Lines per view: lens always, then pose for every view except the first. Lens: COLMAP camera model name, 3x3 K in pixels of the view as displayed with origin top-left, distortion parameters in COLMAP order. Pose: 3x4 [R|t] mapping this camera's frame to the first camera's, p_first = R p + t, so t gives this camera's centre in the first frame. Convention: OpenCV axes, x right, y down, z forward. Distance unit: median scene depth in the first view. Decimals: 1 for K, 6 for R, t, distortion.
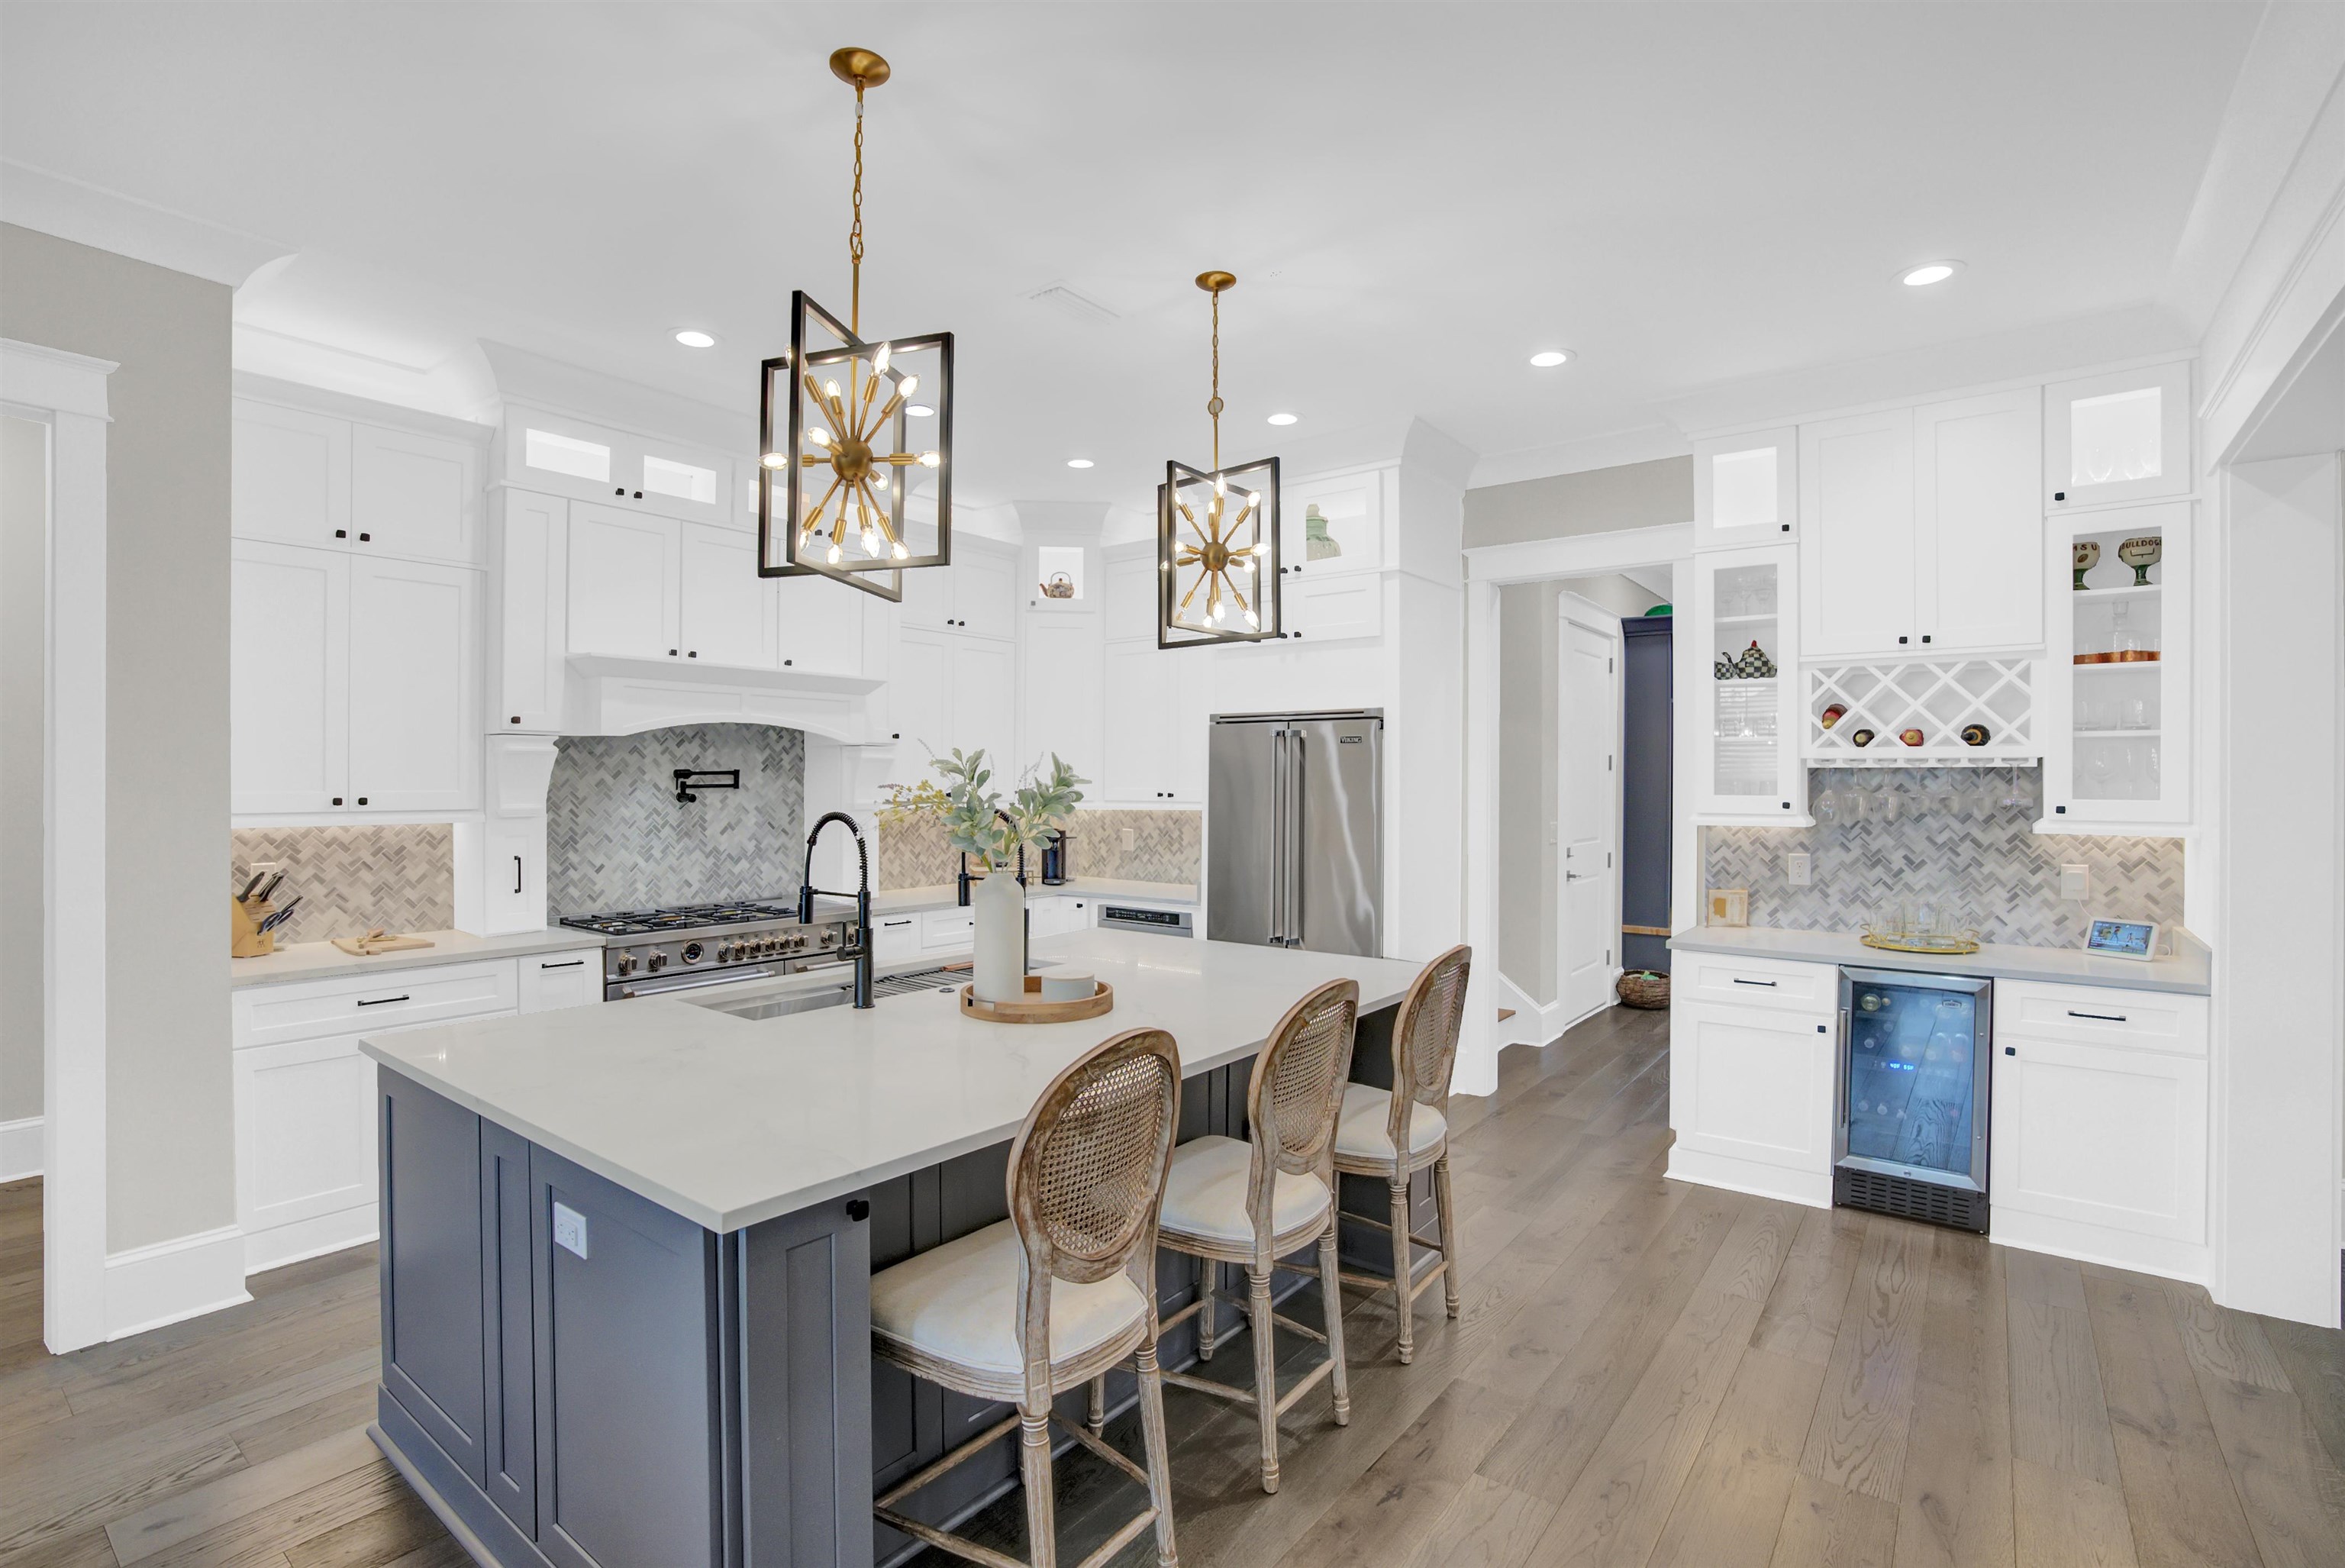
lens RADIAL K [[1077.9, 0, 1170.4], [0, 1077.9, 782.8], [0, 0, 1]] dist [-0.041227, 0.010022]
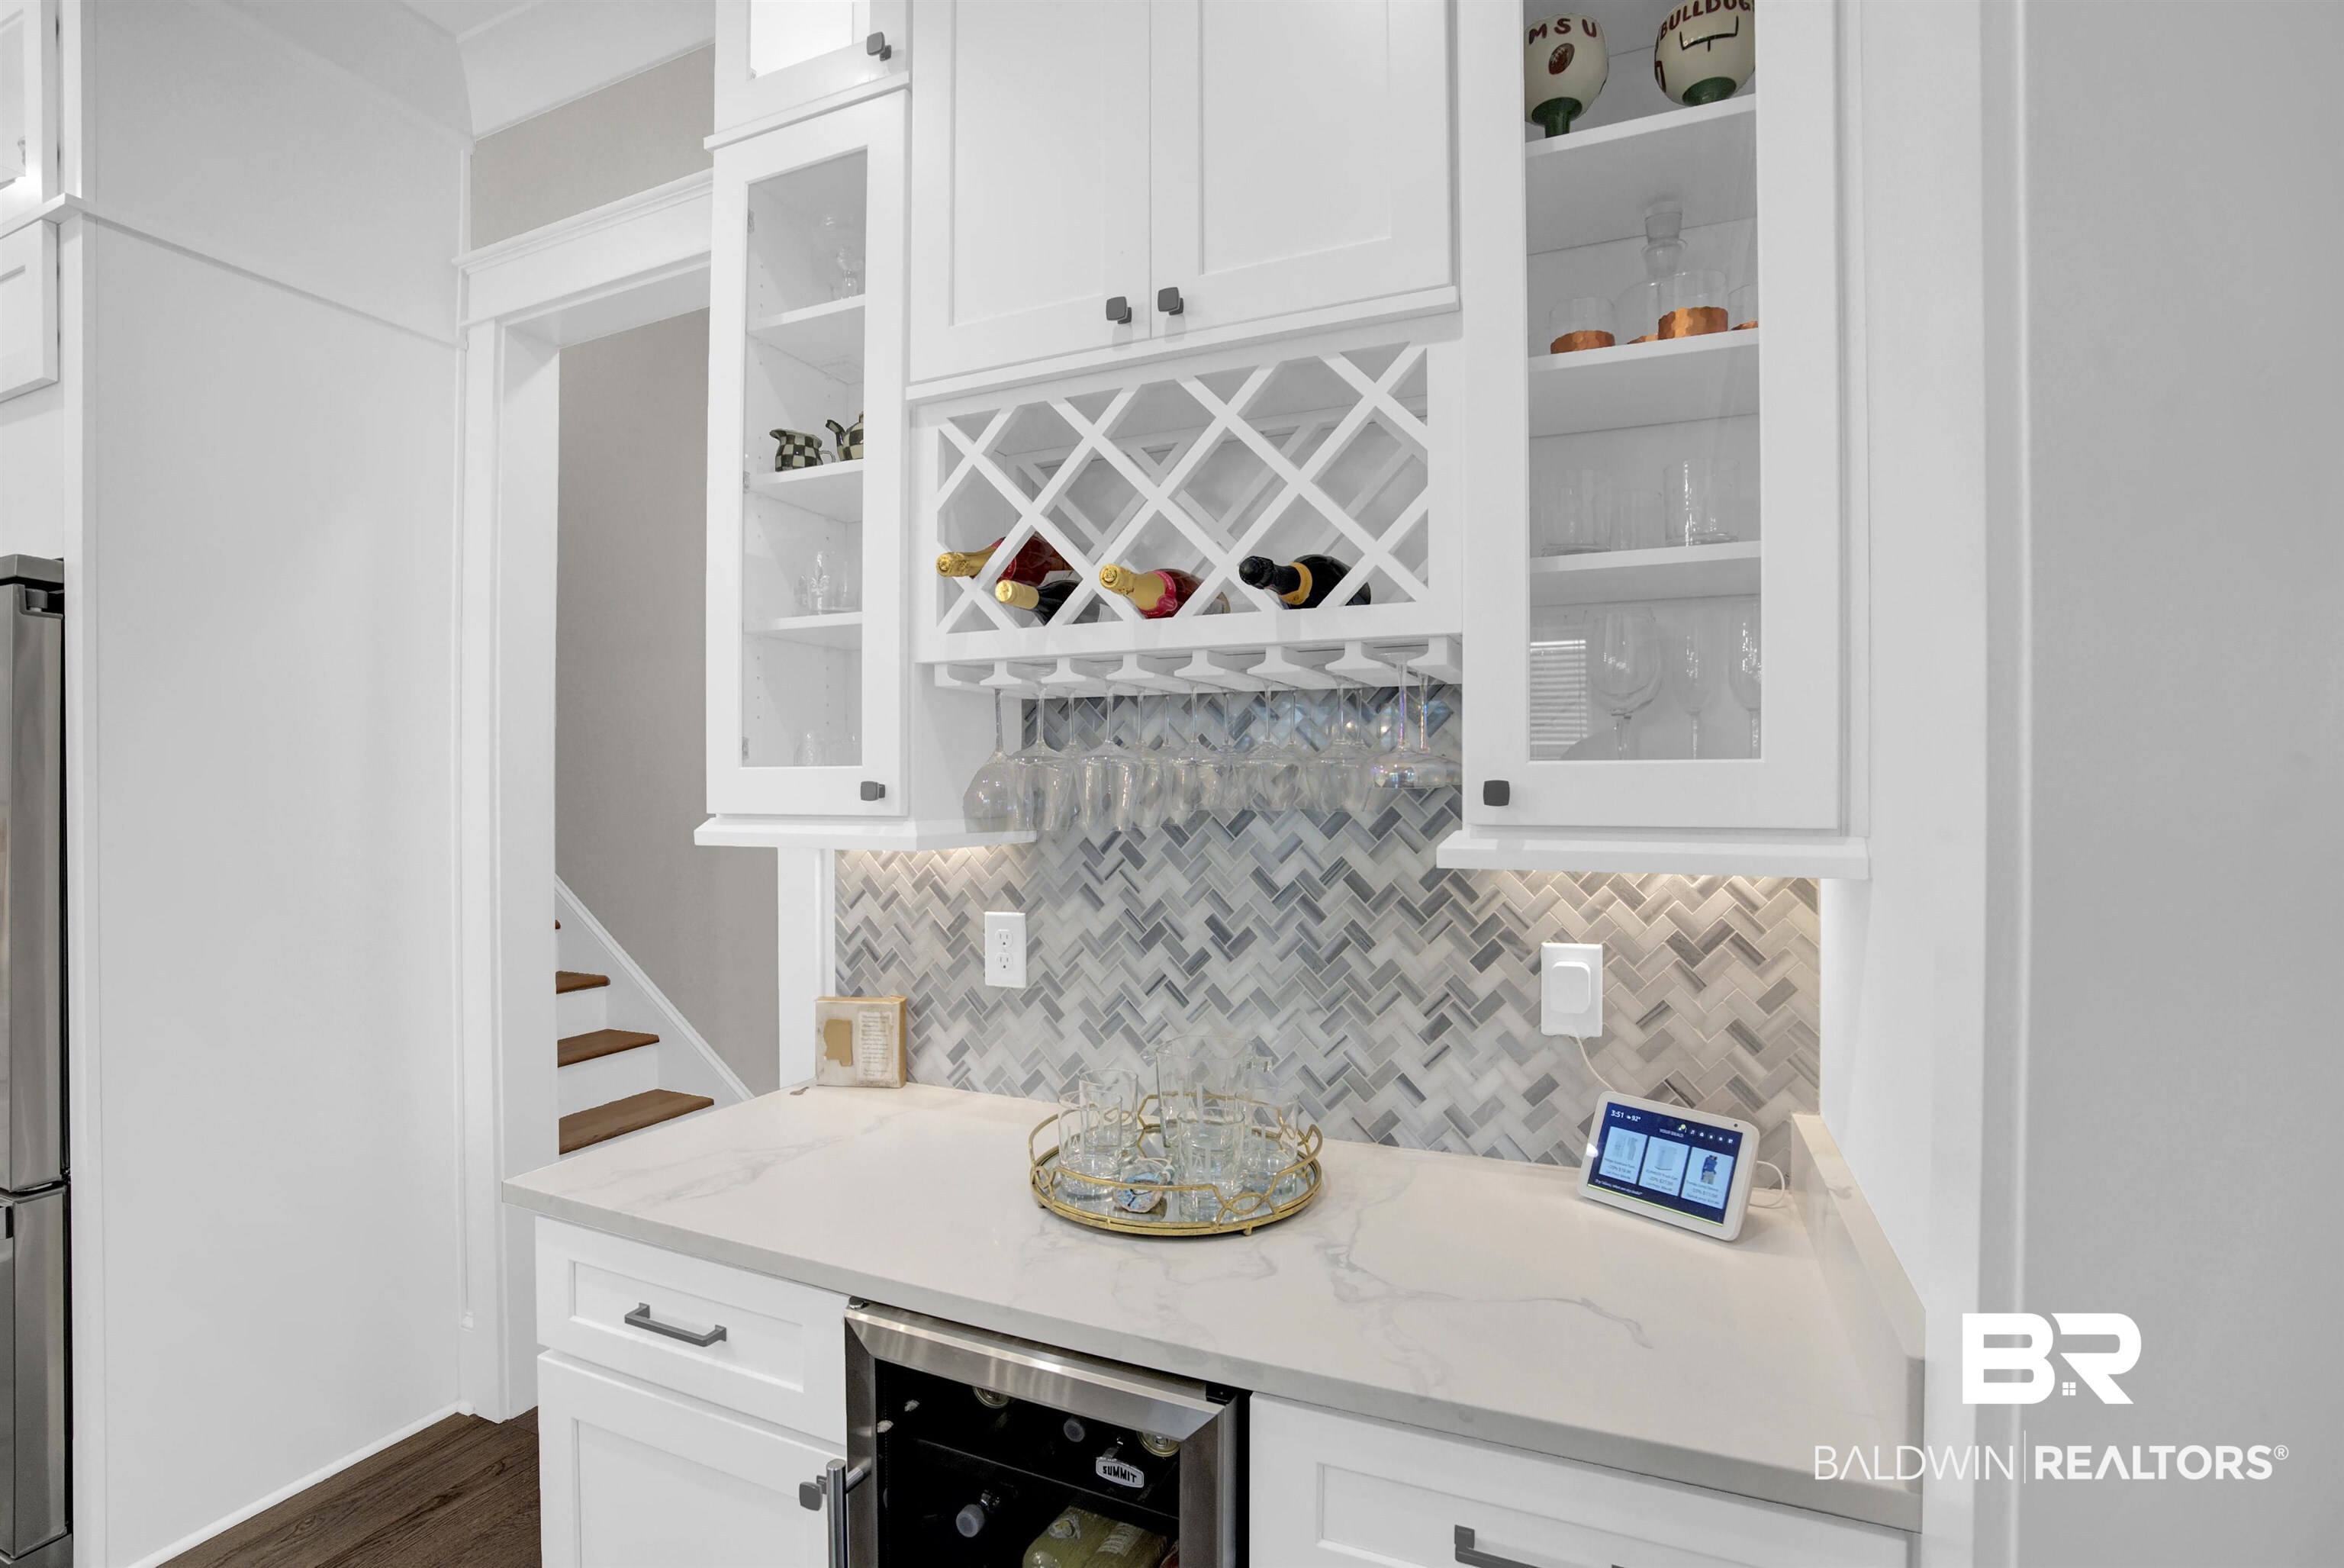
lens RADIAL K [[1077.4, 0, 1167.8], [0, 1077.4, 792.1], [0, 0, 1]] dist [-0.041227, 0.010022]
pose [[0.971366, 0.000283, 0.237587, 0.599380], [-0.000467, 1.000000, 0.000719, 0.021934], [-0.237587, -0.000809, 0.971366, 0.629967]]
